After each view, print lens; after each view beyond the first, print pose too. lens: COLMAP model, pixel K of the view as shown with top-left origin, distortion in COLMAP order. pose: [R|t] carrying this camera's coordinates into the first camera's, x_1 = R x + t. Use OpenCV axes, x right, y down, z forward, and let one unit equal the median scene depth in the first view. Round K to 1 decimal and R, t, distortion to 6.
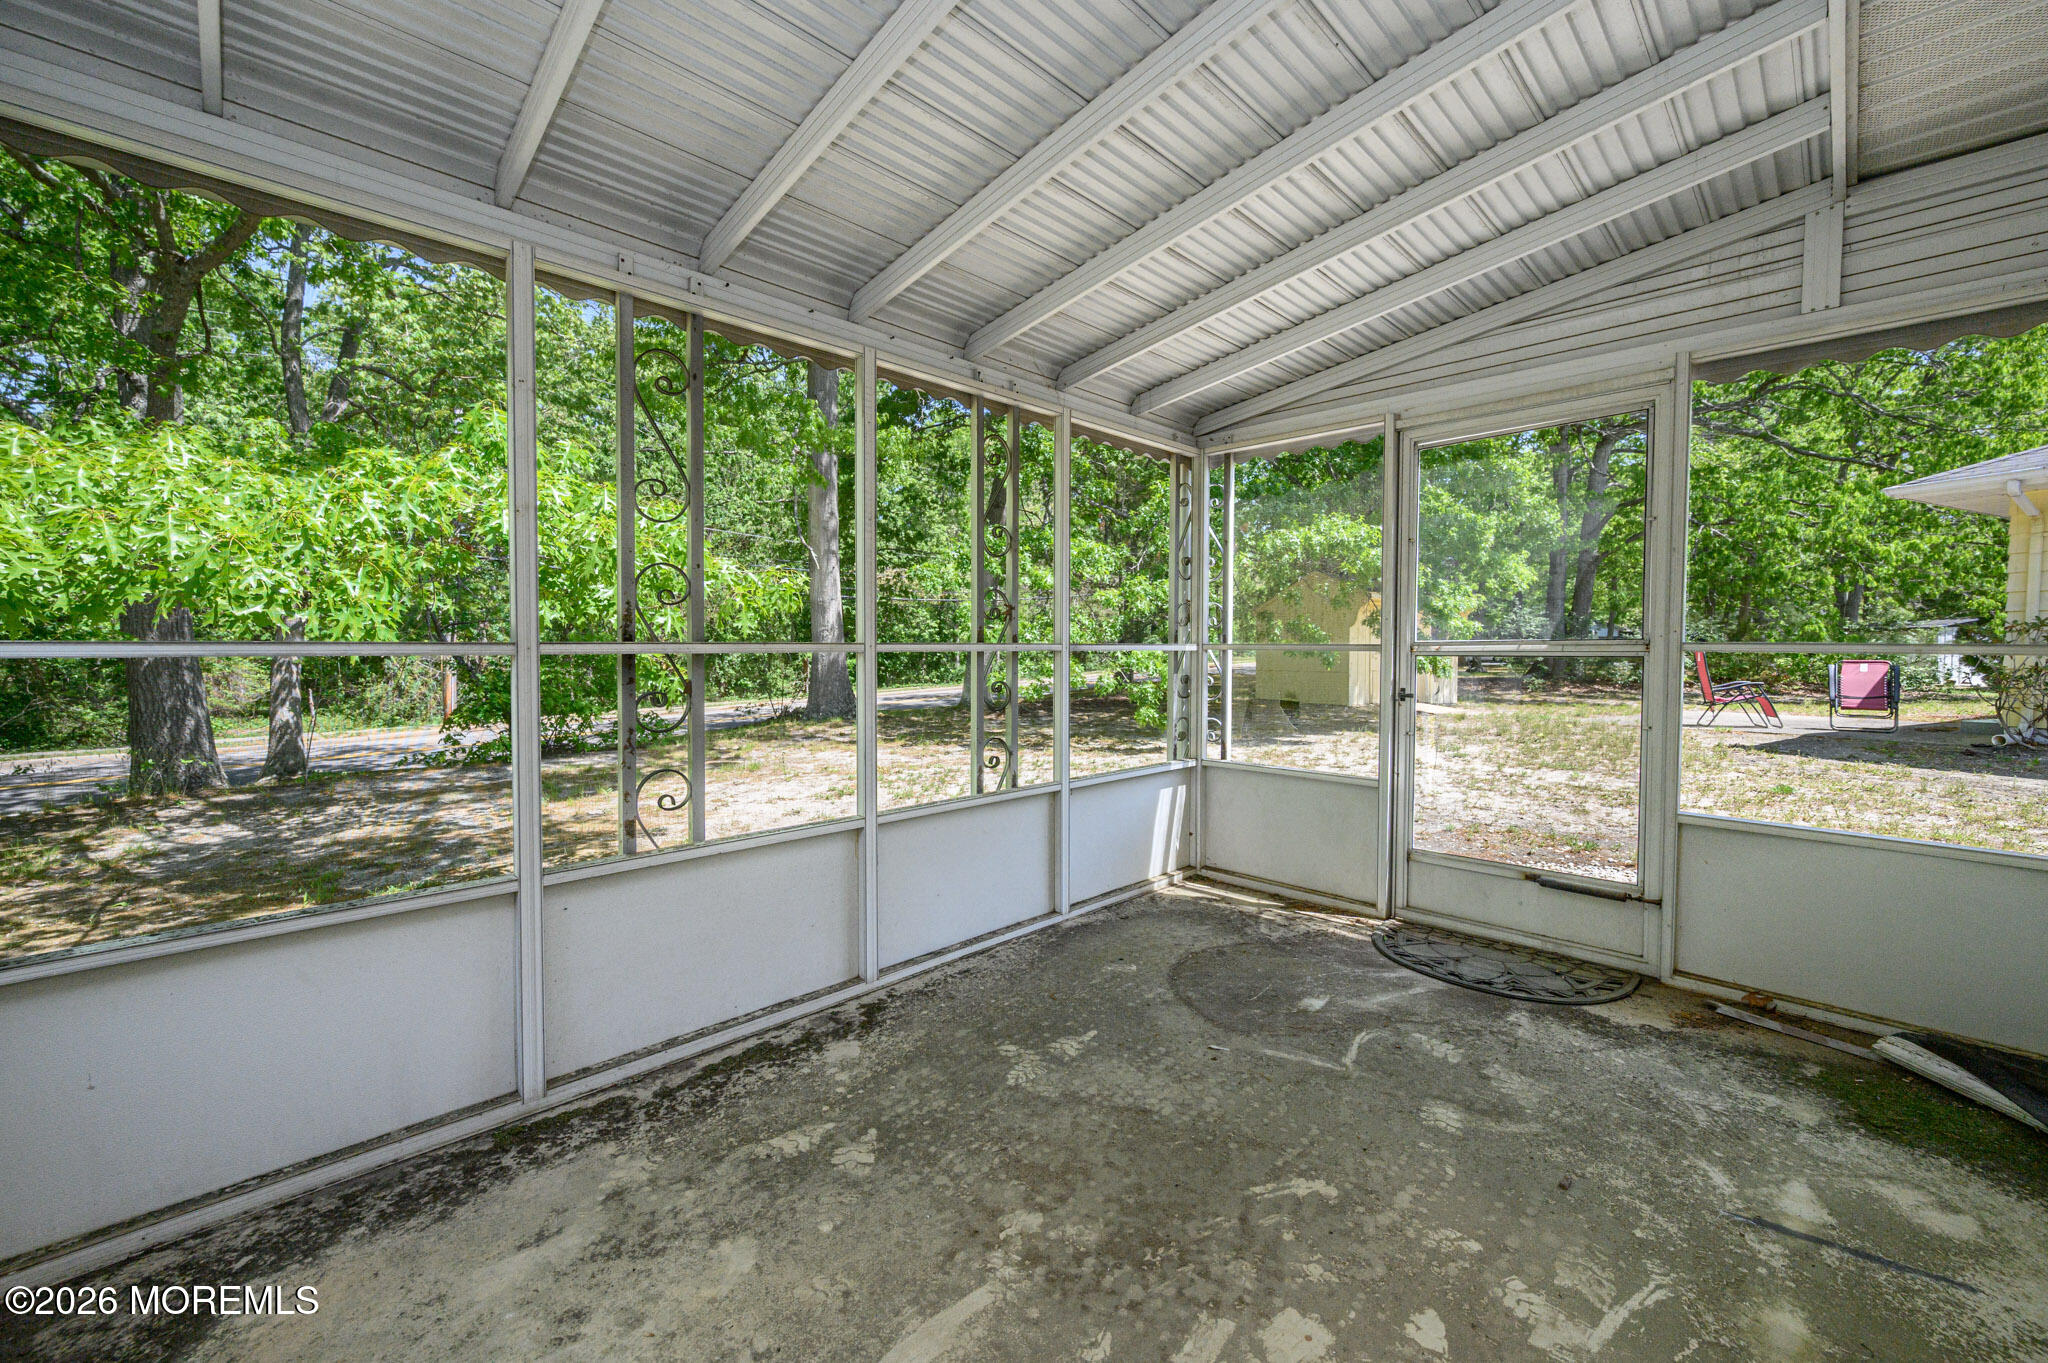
lens RADIAL K [[809.5, 0, 1031.2], [0, 809.5, 679.4], [0, 0, 1]] dist [0.002211, -0.000204]
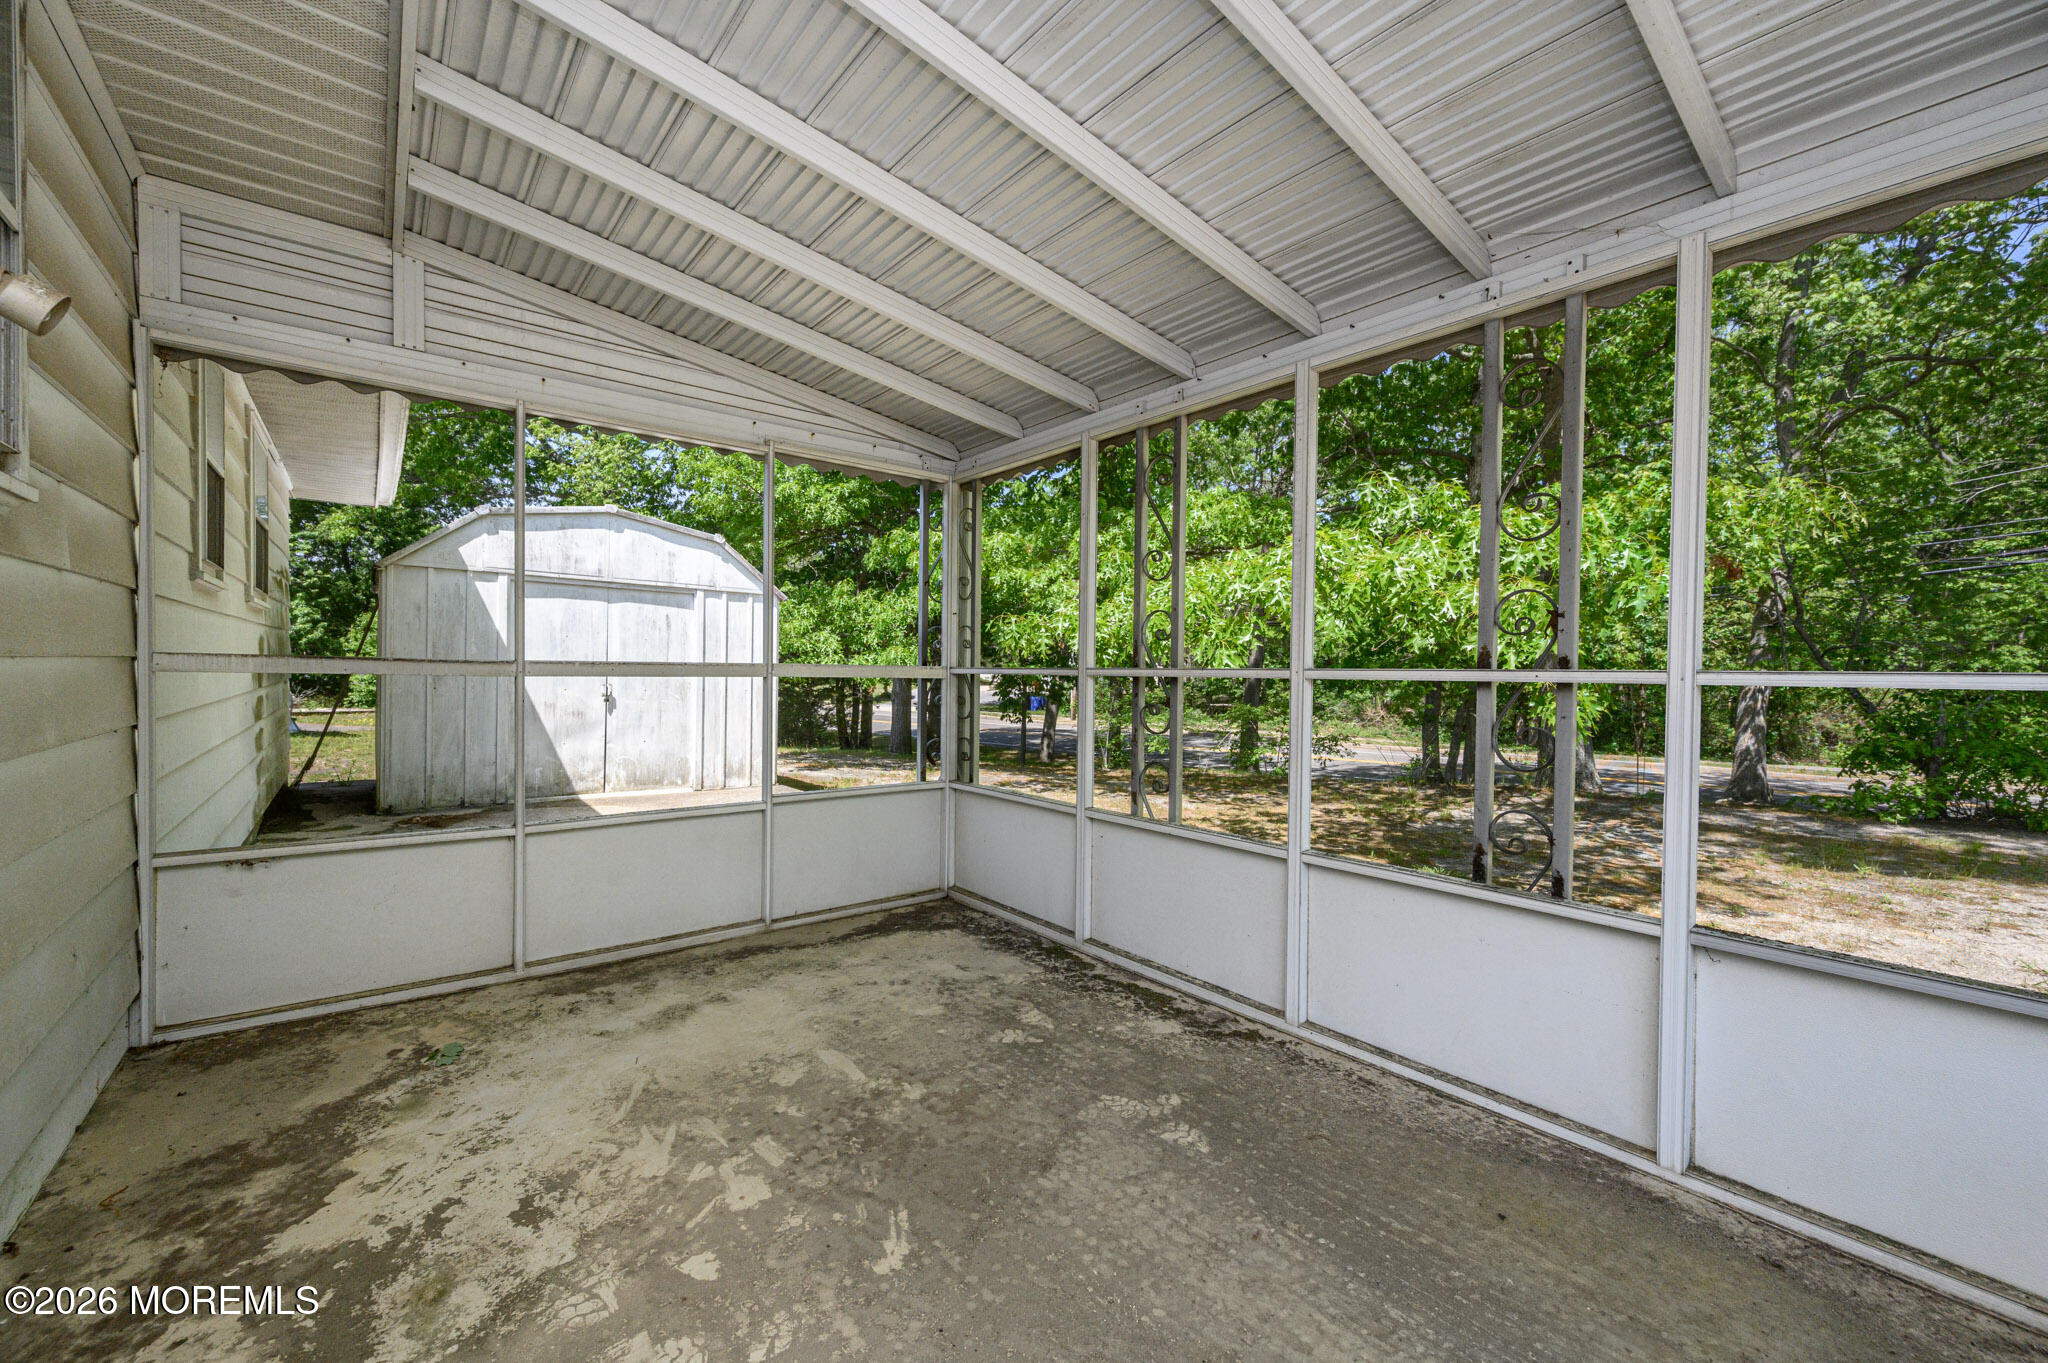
lens RADIAL K [[809.5, 0, 1025.5], [0, 809.5, 674.8], [0, 0, 1]] dist [0.002211, -0.000204]
pose [[-0.098439, 0.007536, -0.995115, 0.934963], [-0.048147, 0.998764, 0.012327, -0.045320], [0.993978, 0.049125, -0.097954, 0.901365]]
